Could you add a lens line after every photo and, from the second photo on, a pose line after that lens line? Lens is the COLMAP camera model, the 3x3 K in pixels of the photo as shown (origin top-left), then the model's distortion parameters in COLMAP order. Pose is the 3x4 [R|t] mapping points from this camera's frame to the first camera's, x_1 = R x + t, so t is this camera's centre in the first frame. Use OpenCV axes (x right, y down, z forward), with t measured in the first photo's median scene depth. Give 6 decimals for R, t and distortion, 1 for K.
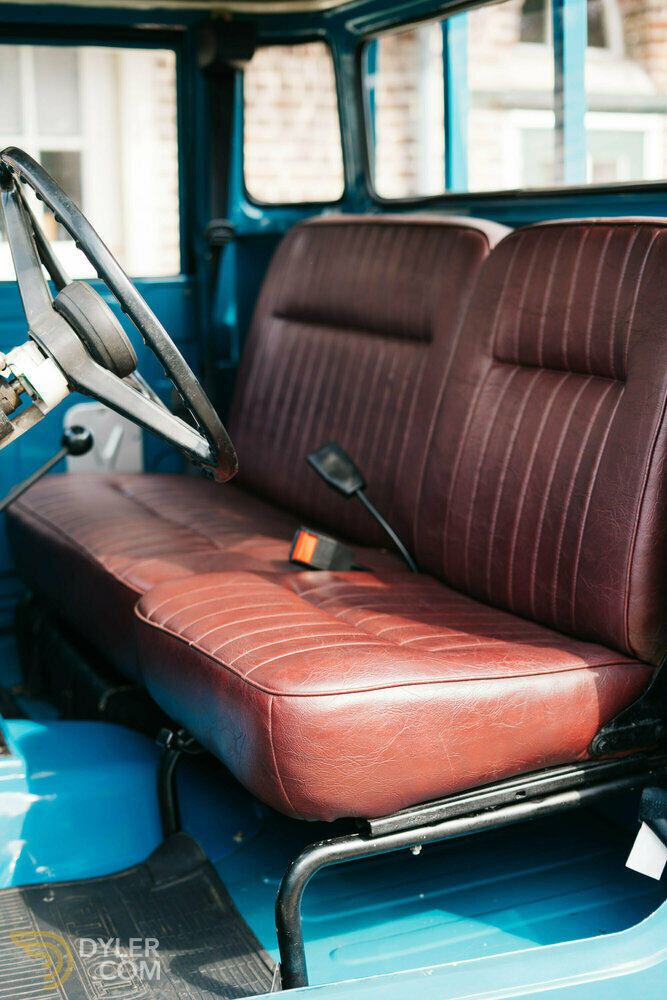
lens RADIAL K [[1488.7, 0, 333.5], [0, 1488.7, 500.0], [0, 0, 1]] dist [-0.004515, -0.142089]
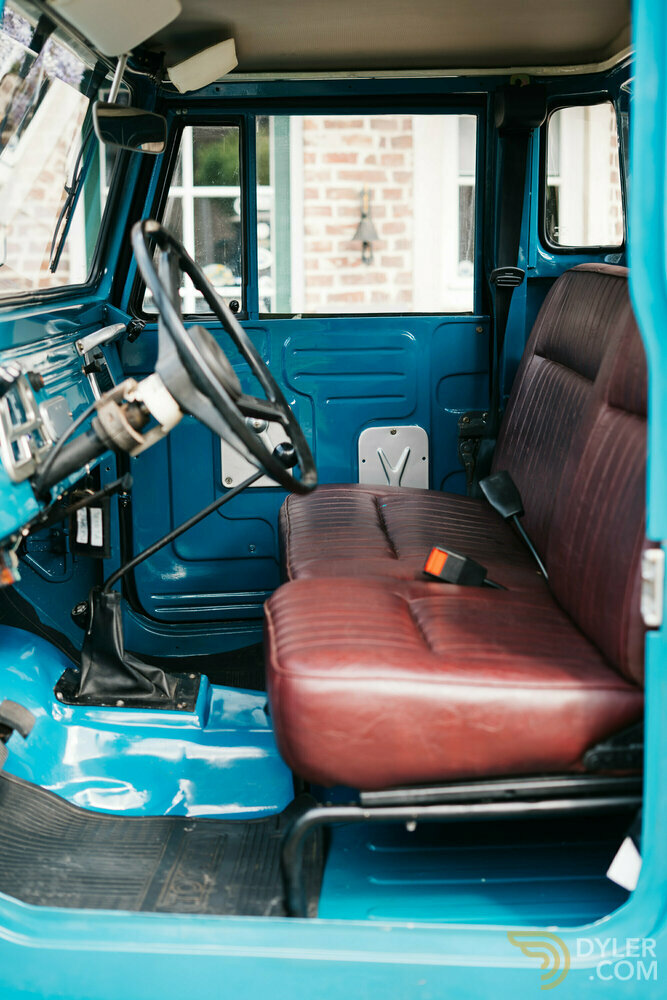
lens RADIAL K [[1488.7, 0, 333.5], [0, 1488.7, 500.0], [0, 0, 1]] dist [-0.004515, -0.142089]
pose [[0.911505, 0.070692, -0.405167, 0.431231], [-0.075300, 0.997150, 0.004578, -0.017015], [0.404337, 0.026336, 0.914231, -0.082990]]
